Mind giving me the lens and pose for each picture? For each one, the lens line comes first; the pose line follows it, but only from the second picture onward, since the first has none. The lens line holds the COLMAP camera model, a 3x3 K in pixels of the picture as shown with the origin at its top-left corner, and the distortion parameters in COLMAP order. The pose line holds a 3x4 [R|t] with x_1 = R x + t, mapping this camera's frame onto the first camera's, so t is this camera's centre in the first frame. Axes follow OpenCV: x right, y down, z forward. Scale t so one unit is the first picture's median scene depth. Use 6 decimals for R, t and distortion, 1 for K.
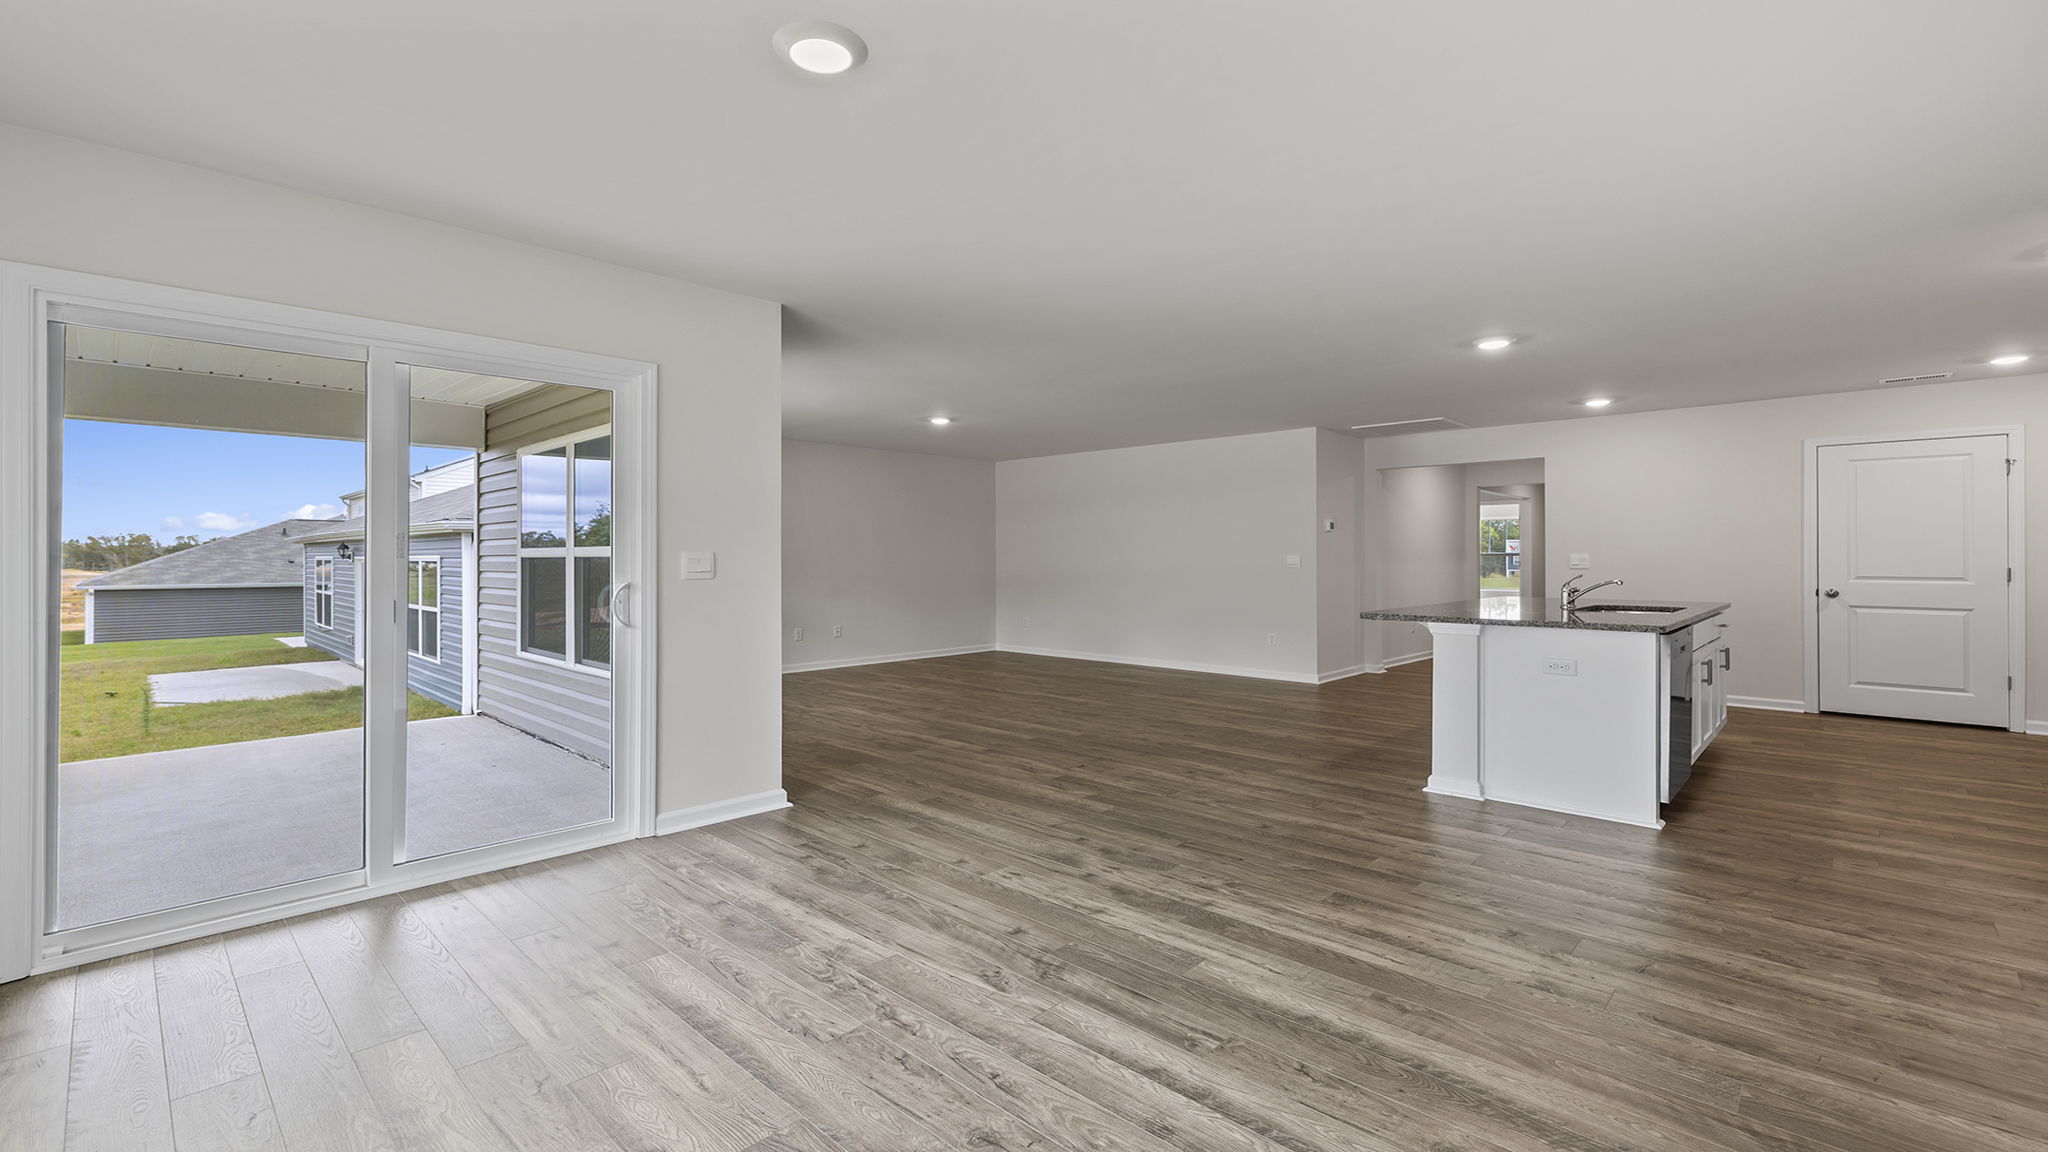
lens RADIAL K [[886.1, 0, 994.0], [0, 886.1, 551.0], [0, 0, 1]] dist [-0.000914, 0.000176]
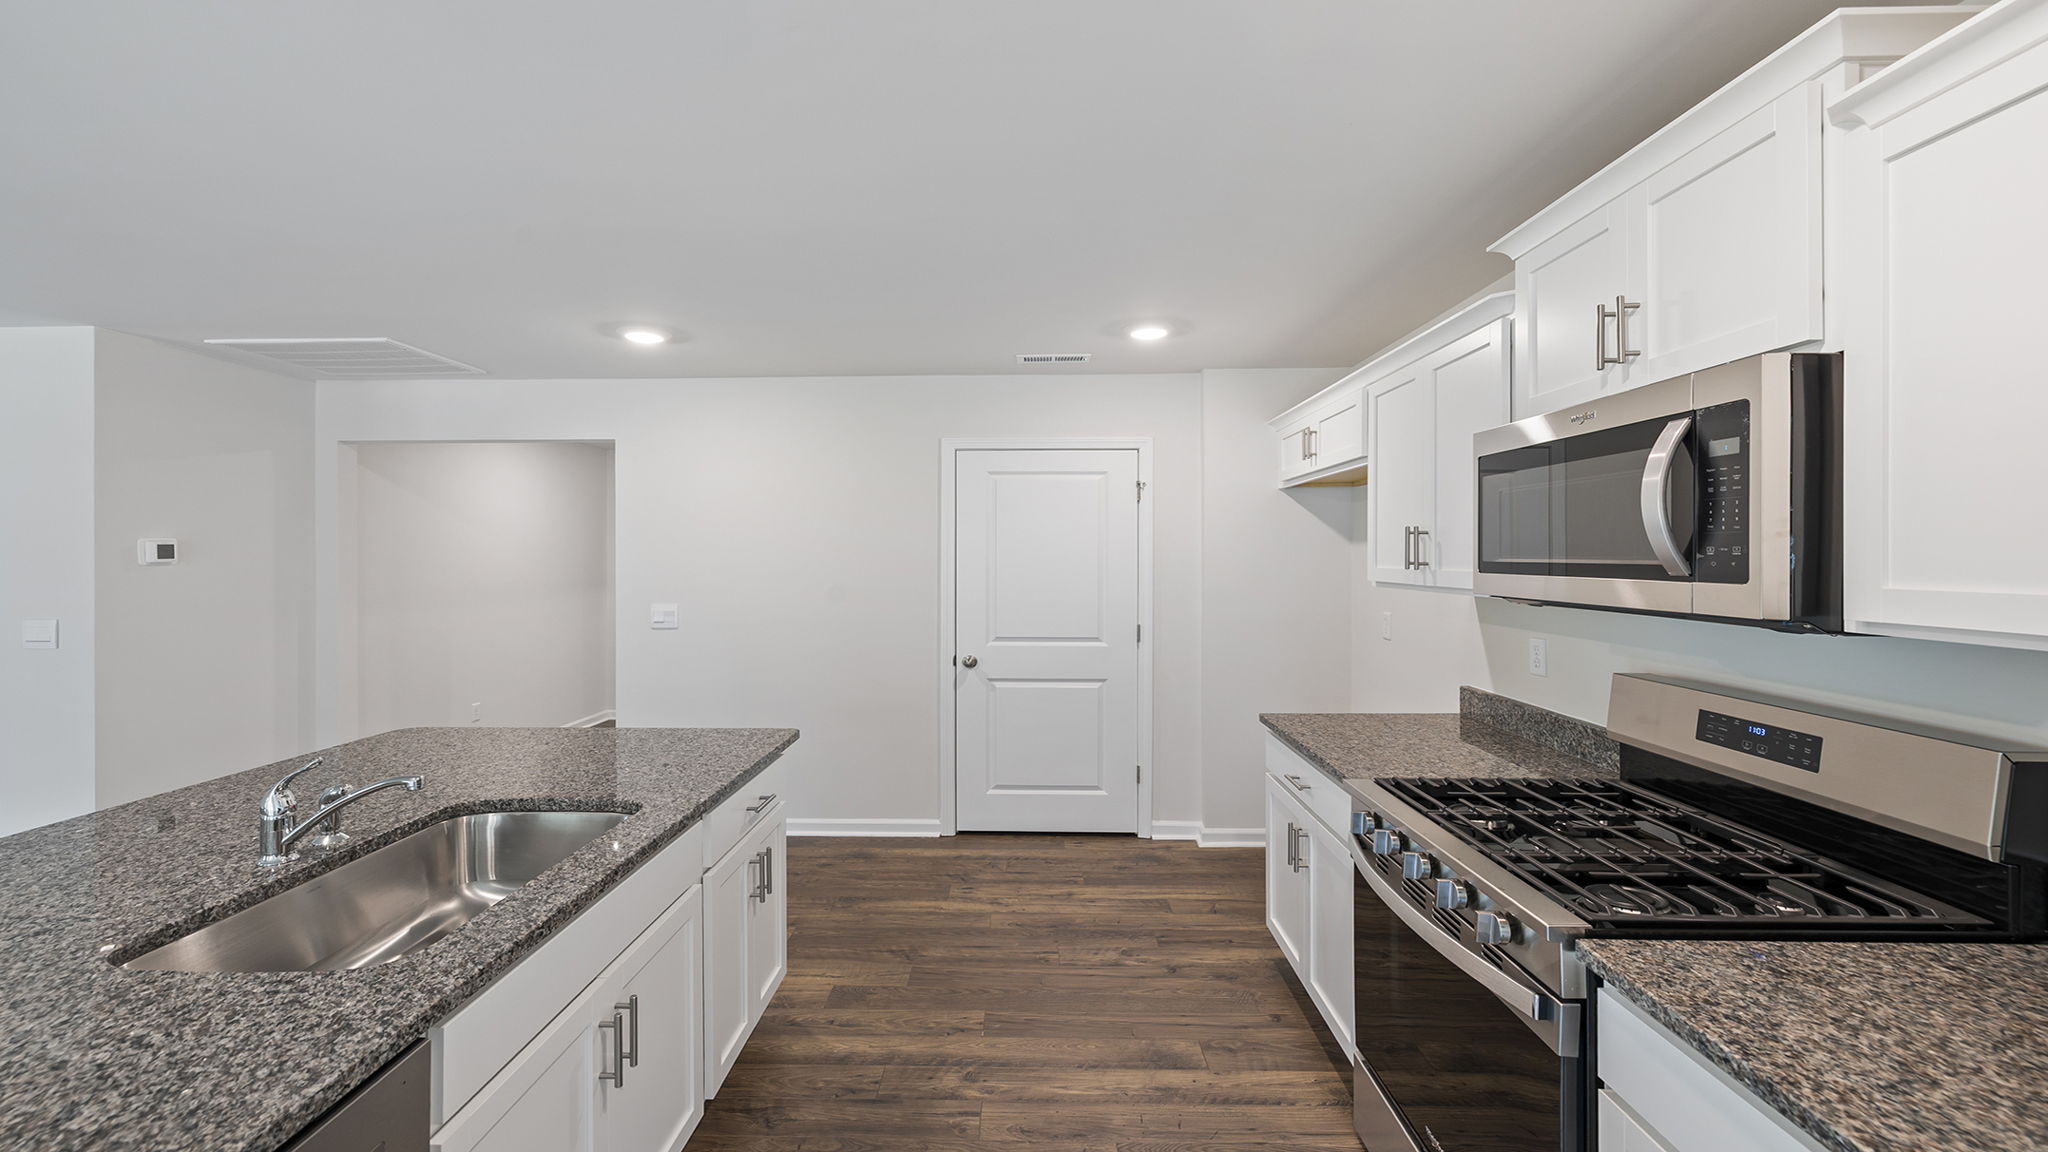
lens RADIAL K [[880.4, 0, 1019.2], [0, 880.4, 561.0], [0, 0, 1]] dist [0.008056, 0.000680]
pose [[0.723837, -0.003715, 0.689961, 0.826524], [-0.004597, 0.999937, 0.010207, -0.064913], [-0.689956, -0.010560, 0.723774, 0.786643]]
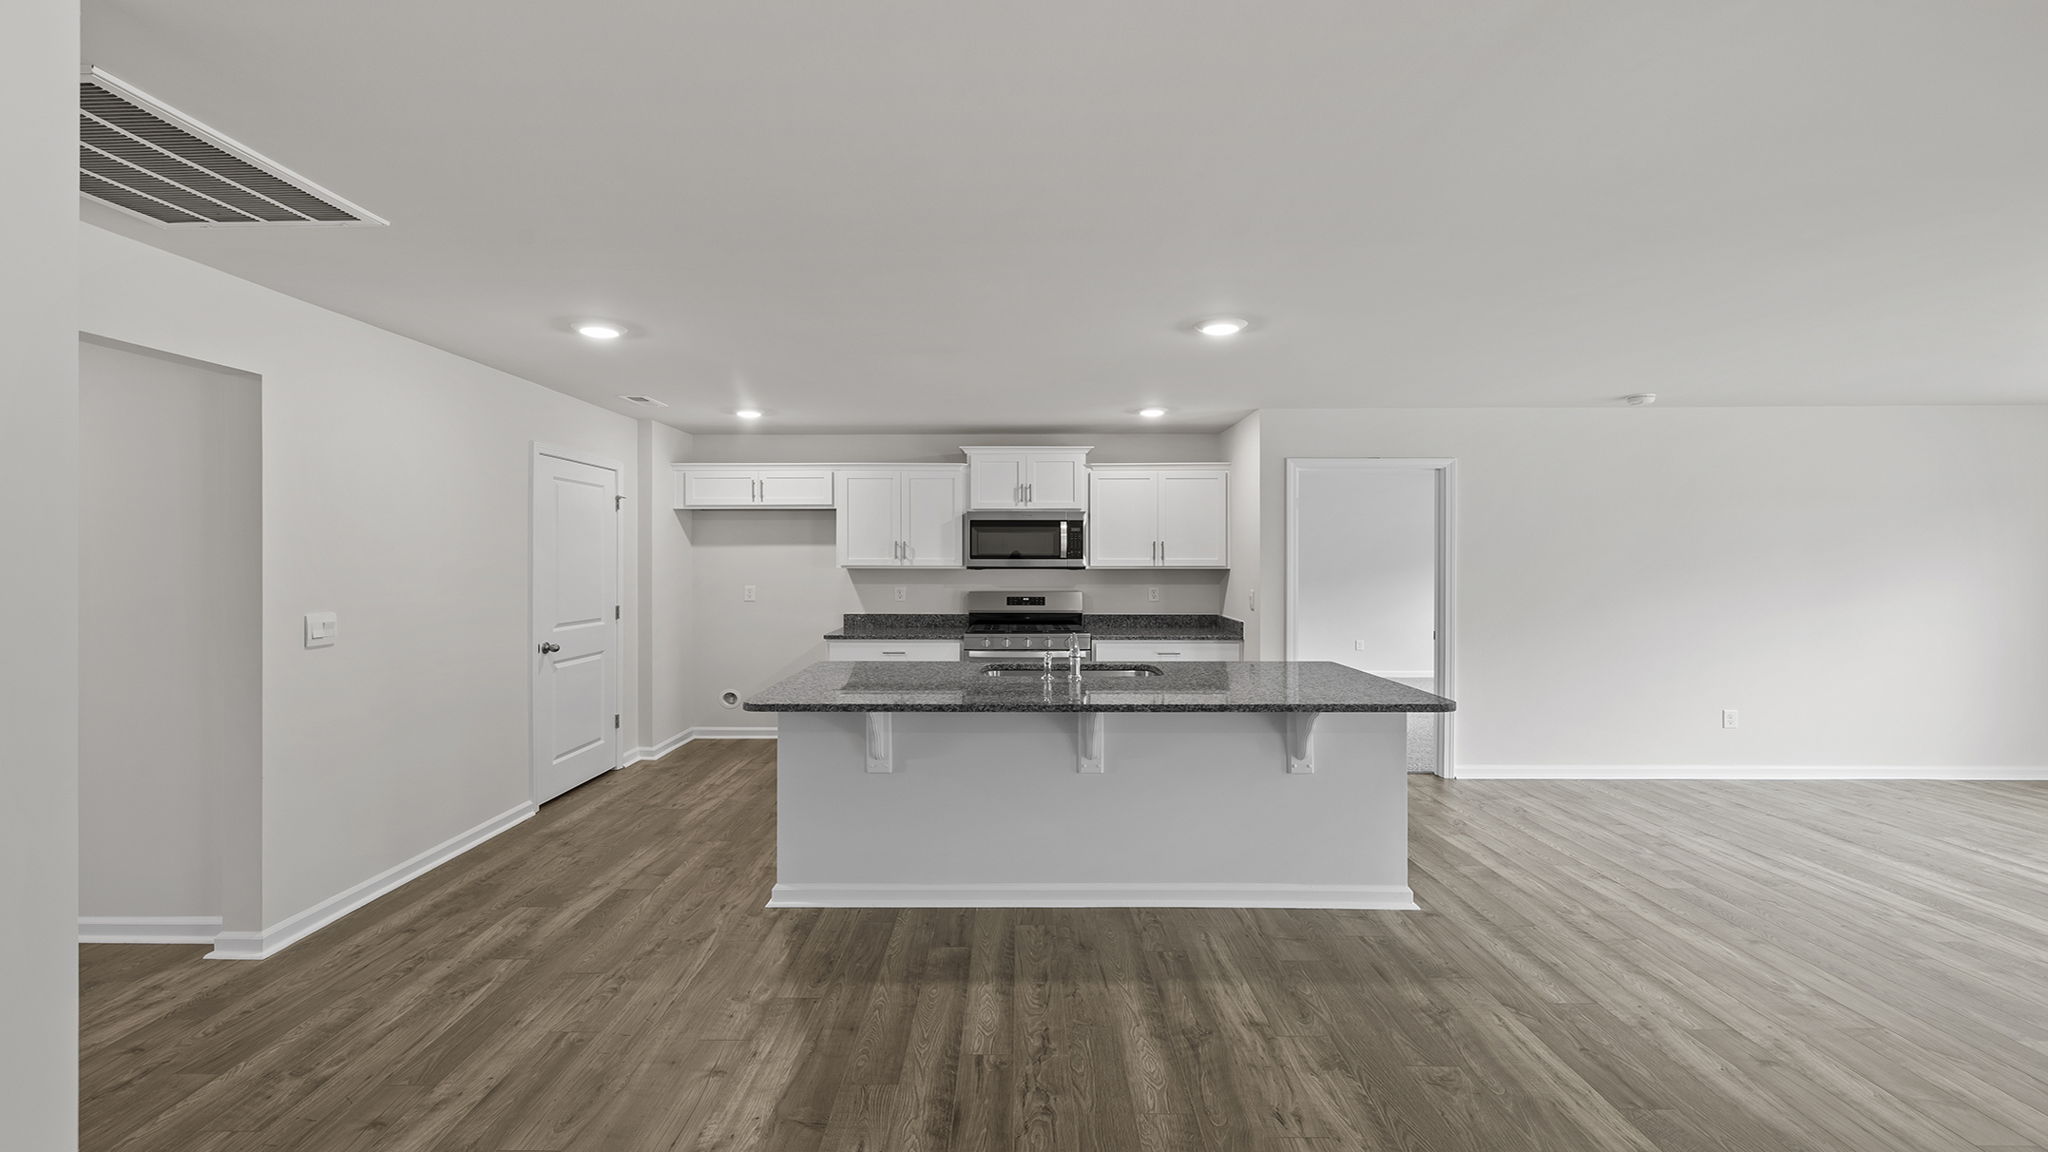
lens RADIAL K [[880.4, 0, 1025.1], [0, 880.4, 564.4], [0, 0, 1]] dist [0.008056, 0.000680]
pose [[-0.709532, -0.004523, 0.704658, 0.197815], [-0.004476, 0.999988, 0.001913, -0.046439], [-0.704659, -0.001797, -0.709544, 2.074126]]
